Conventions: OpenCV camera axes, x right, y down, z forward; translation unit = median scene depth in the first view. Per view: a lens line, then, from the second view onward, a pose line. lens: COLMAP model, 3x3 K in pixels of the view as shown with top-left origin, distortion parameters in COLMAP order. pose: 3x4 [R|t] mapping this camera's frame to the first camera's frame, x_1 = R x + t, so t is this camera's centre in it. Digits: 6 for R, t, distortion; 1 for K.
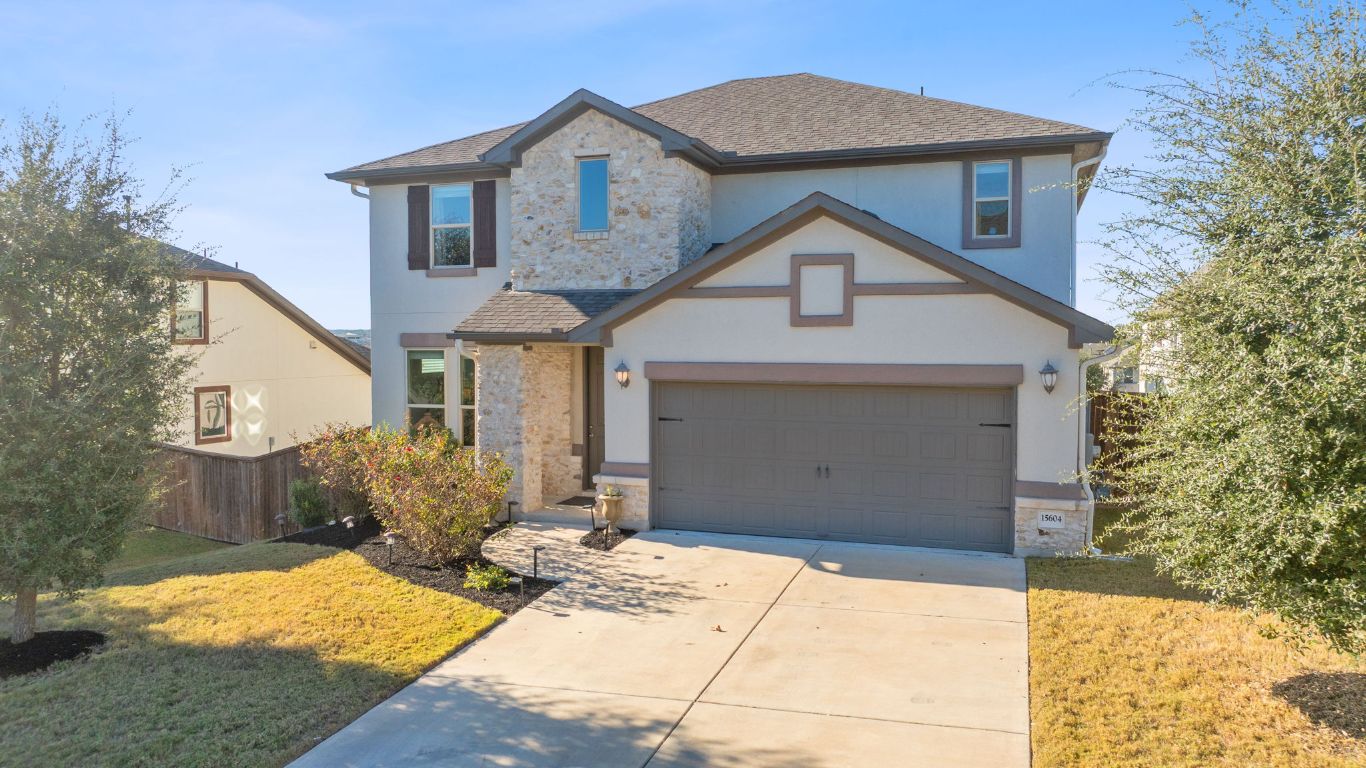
lens RADIAL K [[988.0, 0, 685.7], [0, 988.0, 386.1], [0, 0, 1]] dist [-0.009373, -0.005235]
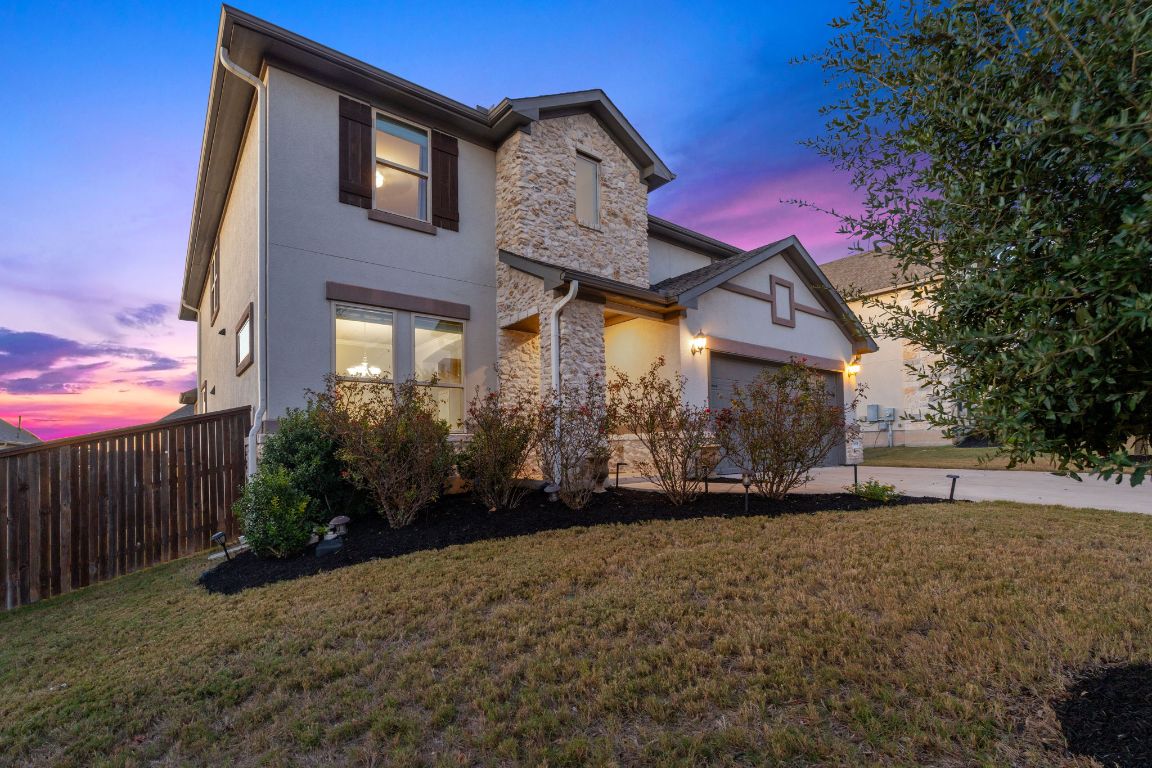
lens RADIAL K [[513.3, 0, 569.3], [0, 513.3, 440.3], [0, 0, 1]] dist [-0.010580, 0.003035]
pose [[0.533066, 0.004594, 0.846061, -0.624305], [0.055634, 0.997631, -0.040470, 0.113060], [-0.844243, 0.068643, 0.531547, 0.780246]]
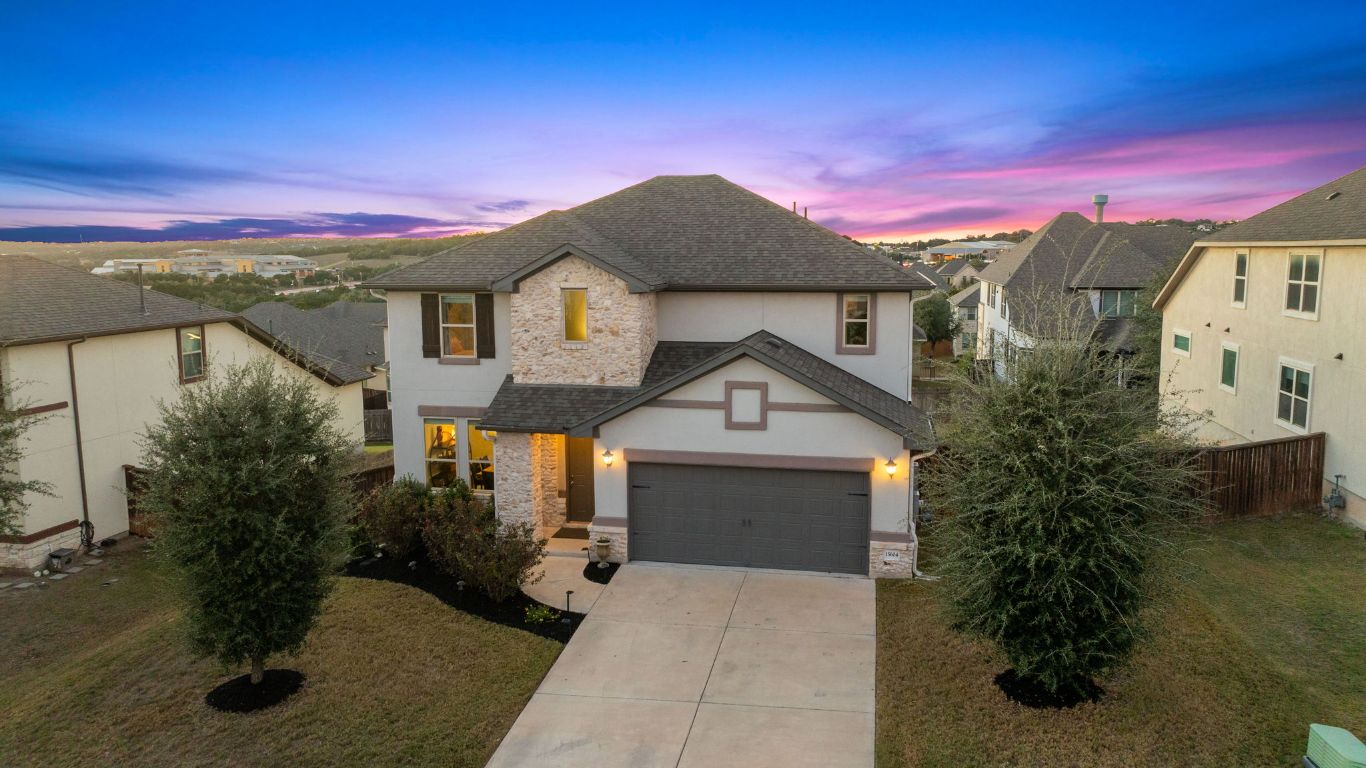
lens RADIAL K [[988.0, 0, 696.8], [0, 988.0, 397.7], [0, 0, 1]] dist [-0.009373, -0.005235]
pose [[0.989059, -0.025488, 0.145304, -0.136827], [0.009373, 0.993829, 0.110525, -0.246185], [-0.147224, -0.107954, 0.983194, -0.409025]]
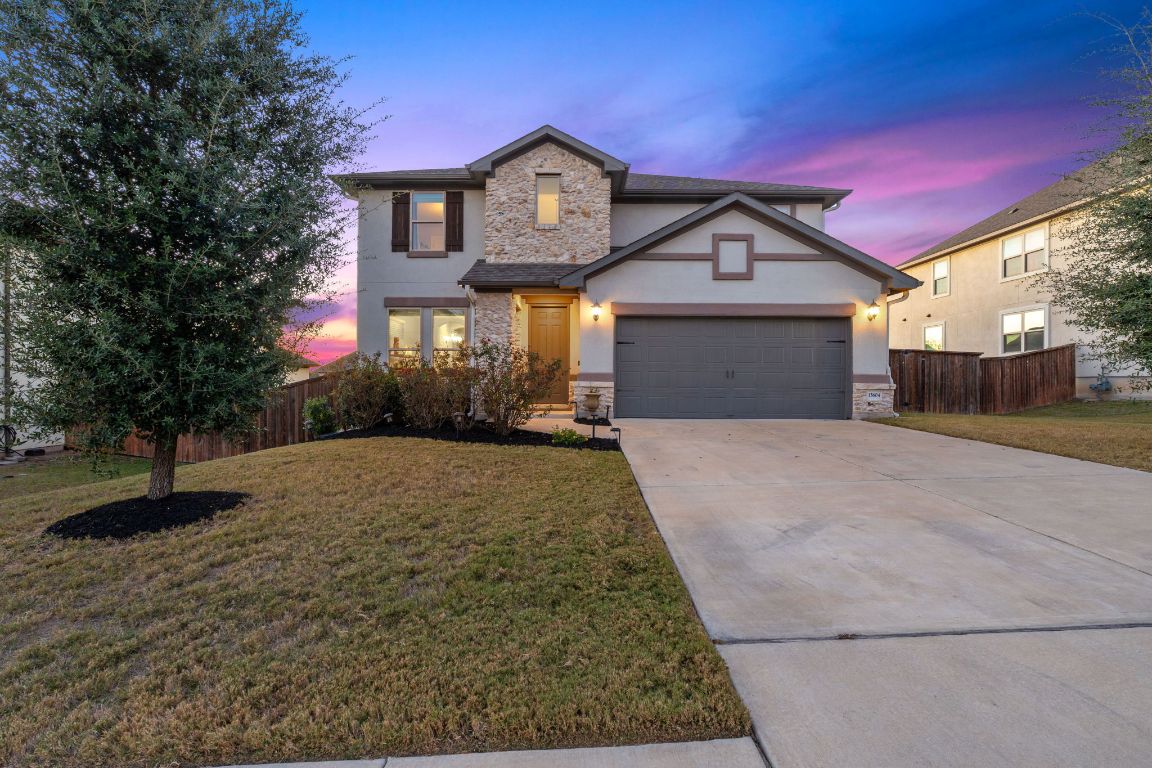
lens RADIAL K [[513.3, 0, 584.8], [0, 513.3, 385.0], [0, 0, 1]] dist [-0.010580, 0.003035]
pose [[0.942021, 0.005710, 0.335506, -0.317421], [0.008555, 0.999121, -0.041025, 0.122208], [-0.335446, 0.041517, 0.941144, 0.287414]]
